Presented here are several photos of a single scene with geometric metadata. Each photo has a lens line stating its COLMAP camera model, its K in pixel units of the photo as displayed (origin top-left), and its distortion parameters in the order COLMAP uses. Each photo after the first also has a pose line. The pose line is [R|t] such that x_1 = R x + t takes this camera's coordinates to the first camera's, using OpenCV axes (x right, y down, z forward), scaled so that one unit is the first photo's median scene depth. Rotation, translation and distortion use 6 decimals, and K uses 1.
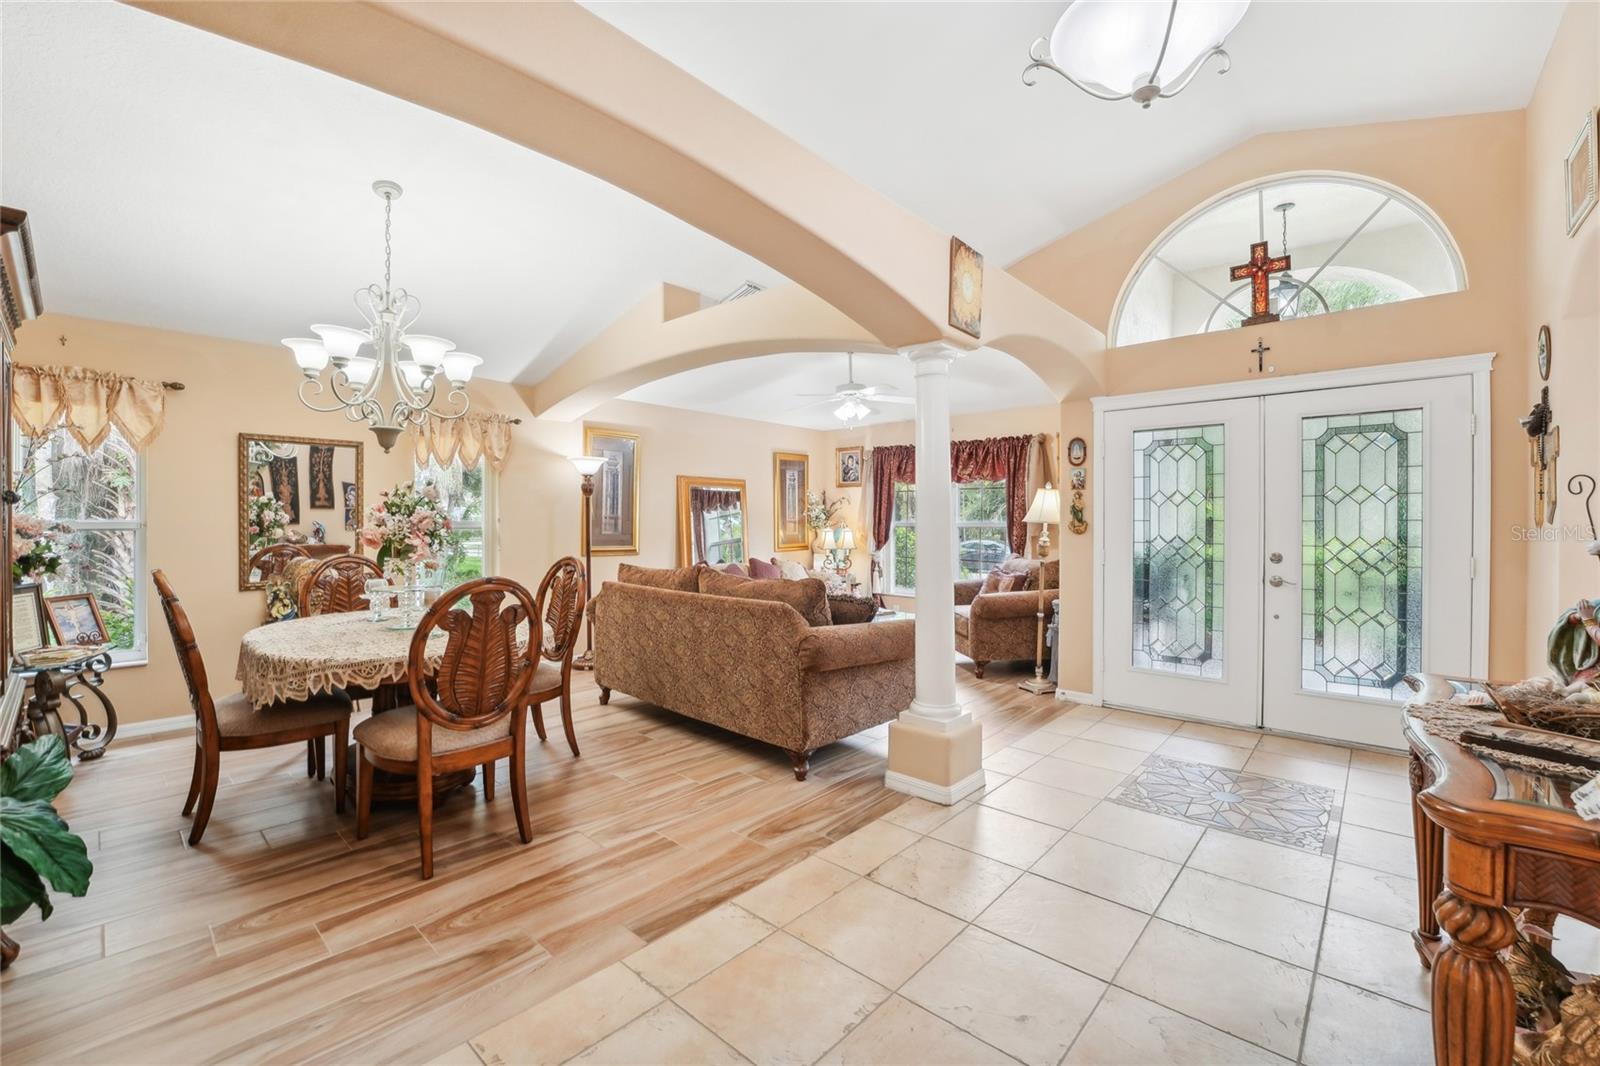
lens RADIAL K [[670.9, 0, 802.5], [0, 670.9, 537.0], [0, 0, 1]] dist [-0.019592, -0.000191]
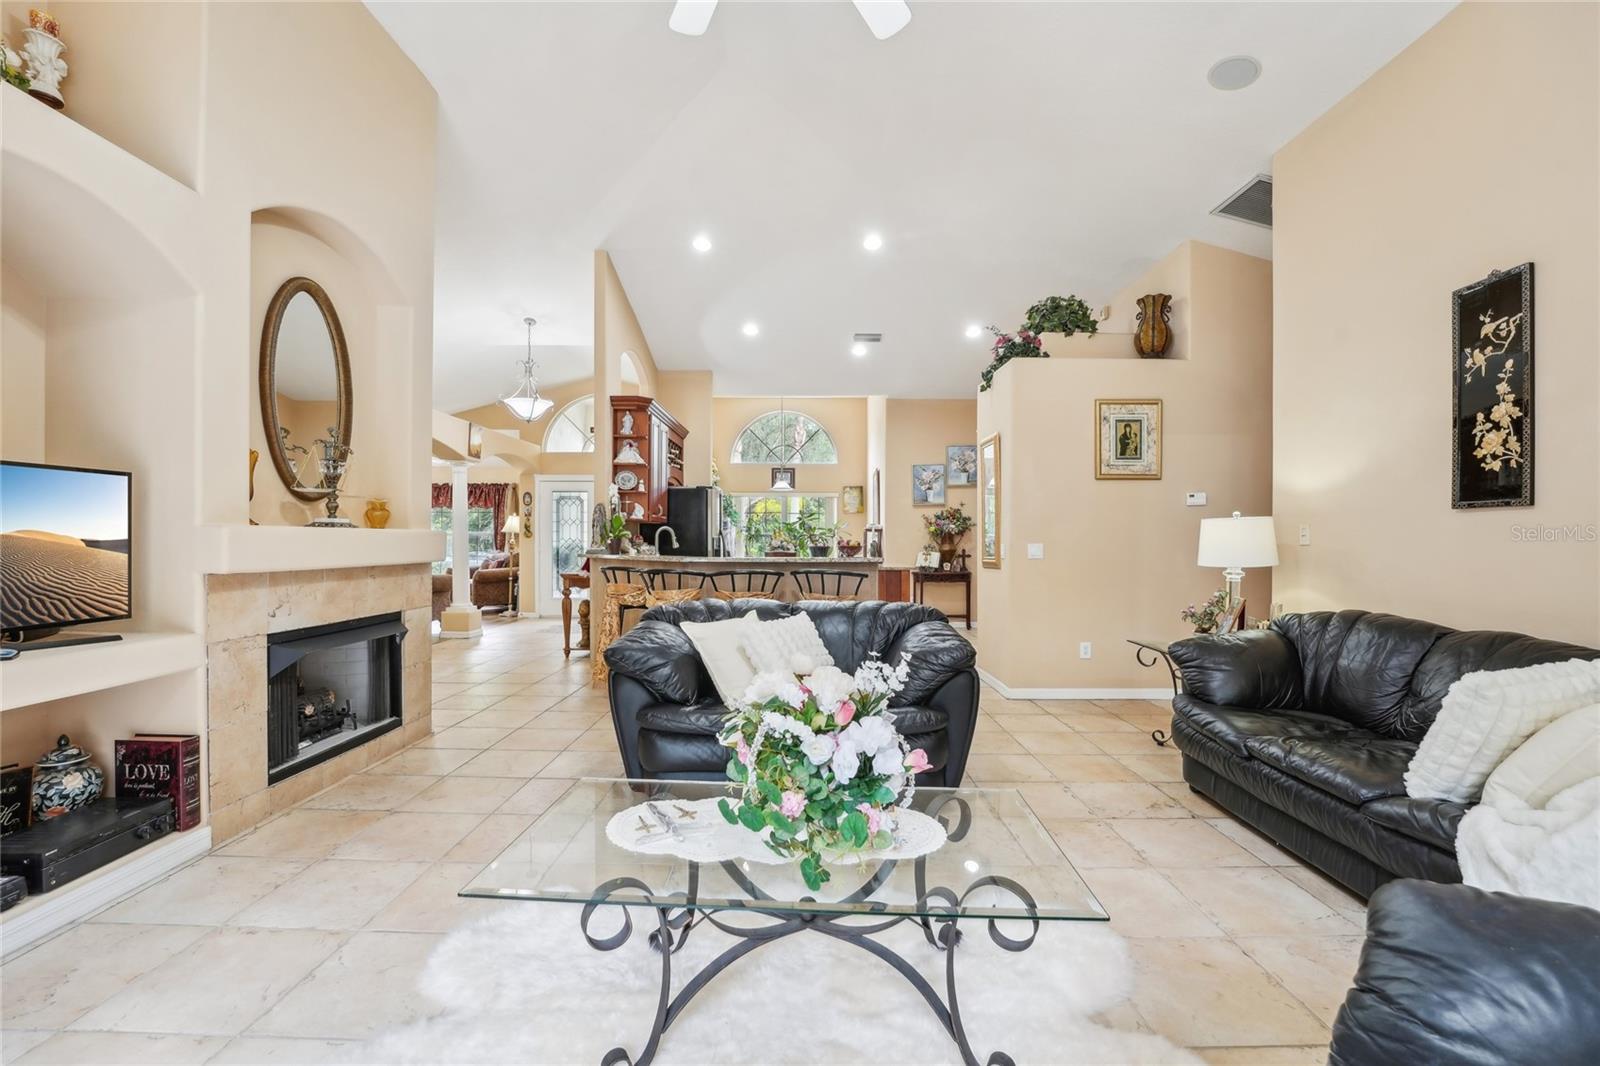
lens RADIAL K [[670.9, 0, 802.5], [0, 670.9, 537.0], [0, 0, 1]] dist [-0.019592, -0.000191]
pose [[0.752360, 0.007246, 0.658712, -0.222970], [0.008019, 0.999765, -0.020158, 0.029342], [-0.658704, 0.020448, 0.752125, -0.792730]]
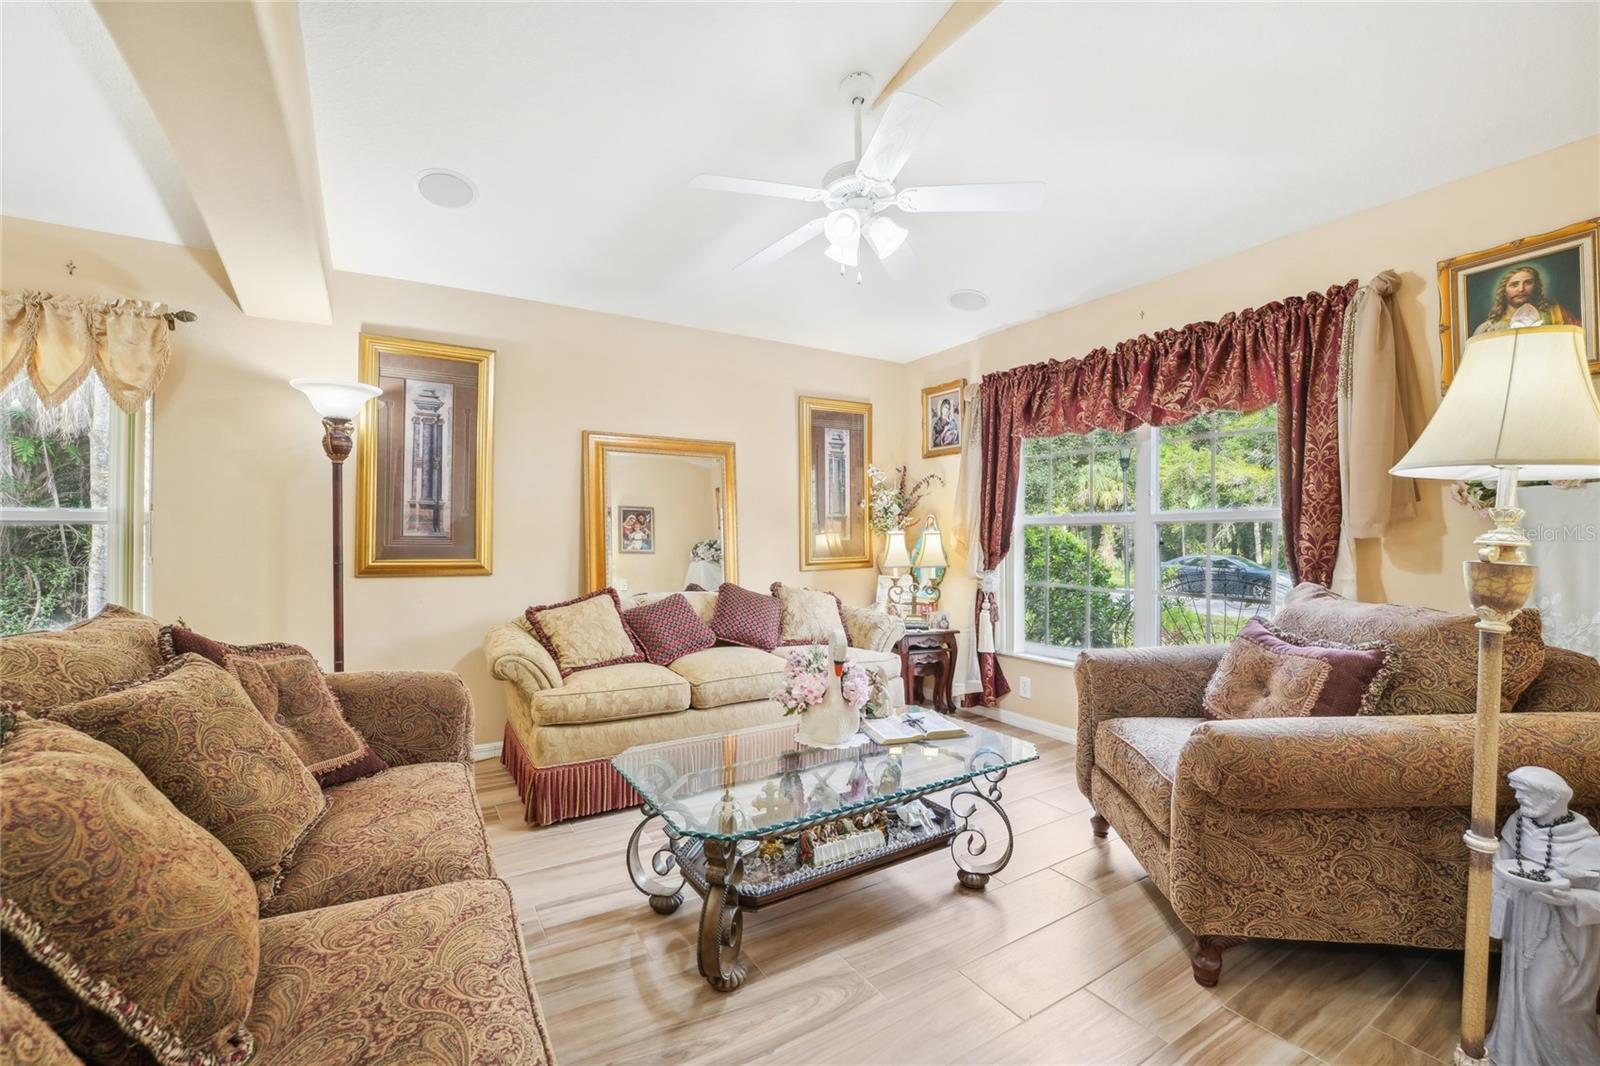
lens RADIAL K [[675.1, 0, 792.4], [0, 675.1, 541.1], [0, 0, 1]] dist [-0.017742, -0.000142]
pose [[0.955818, -0.001882, -0.293952, 0.133267], [-0.002763, 0.999878, -0.015386, 0.005997], [0.293945, 0.015519, 0.955696, 0.502397]]
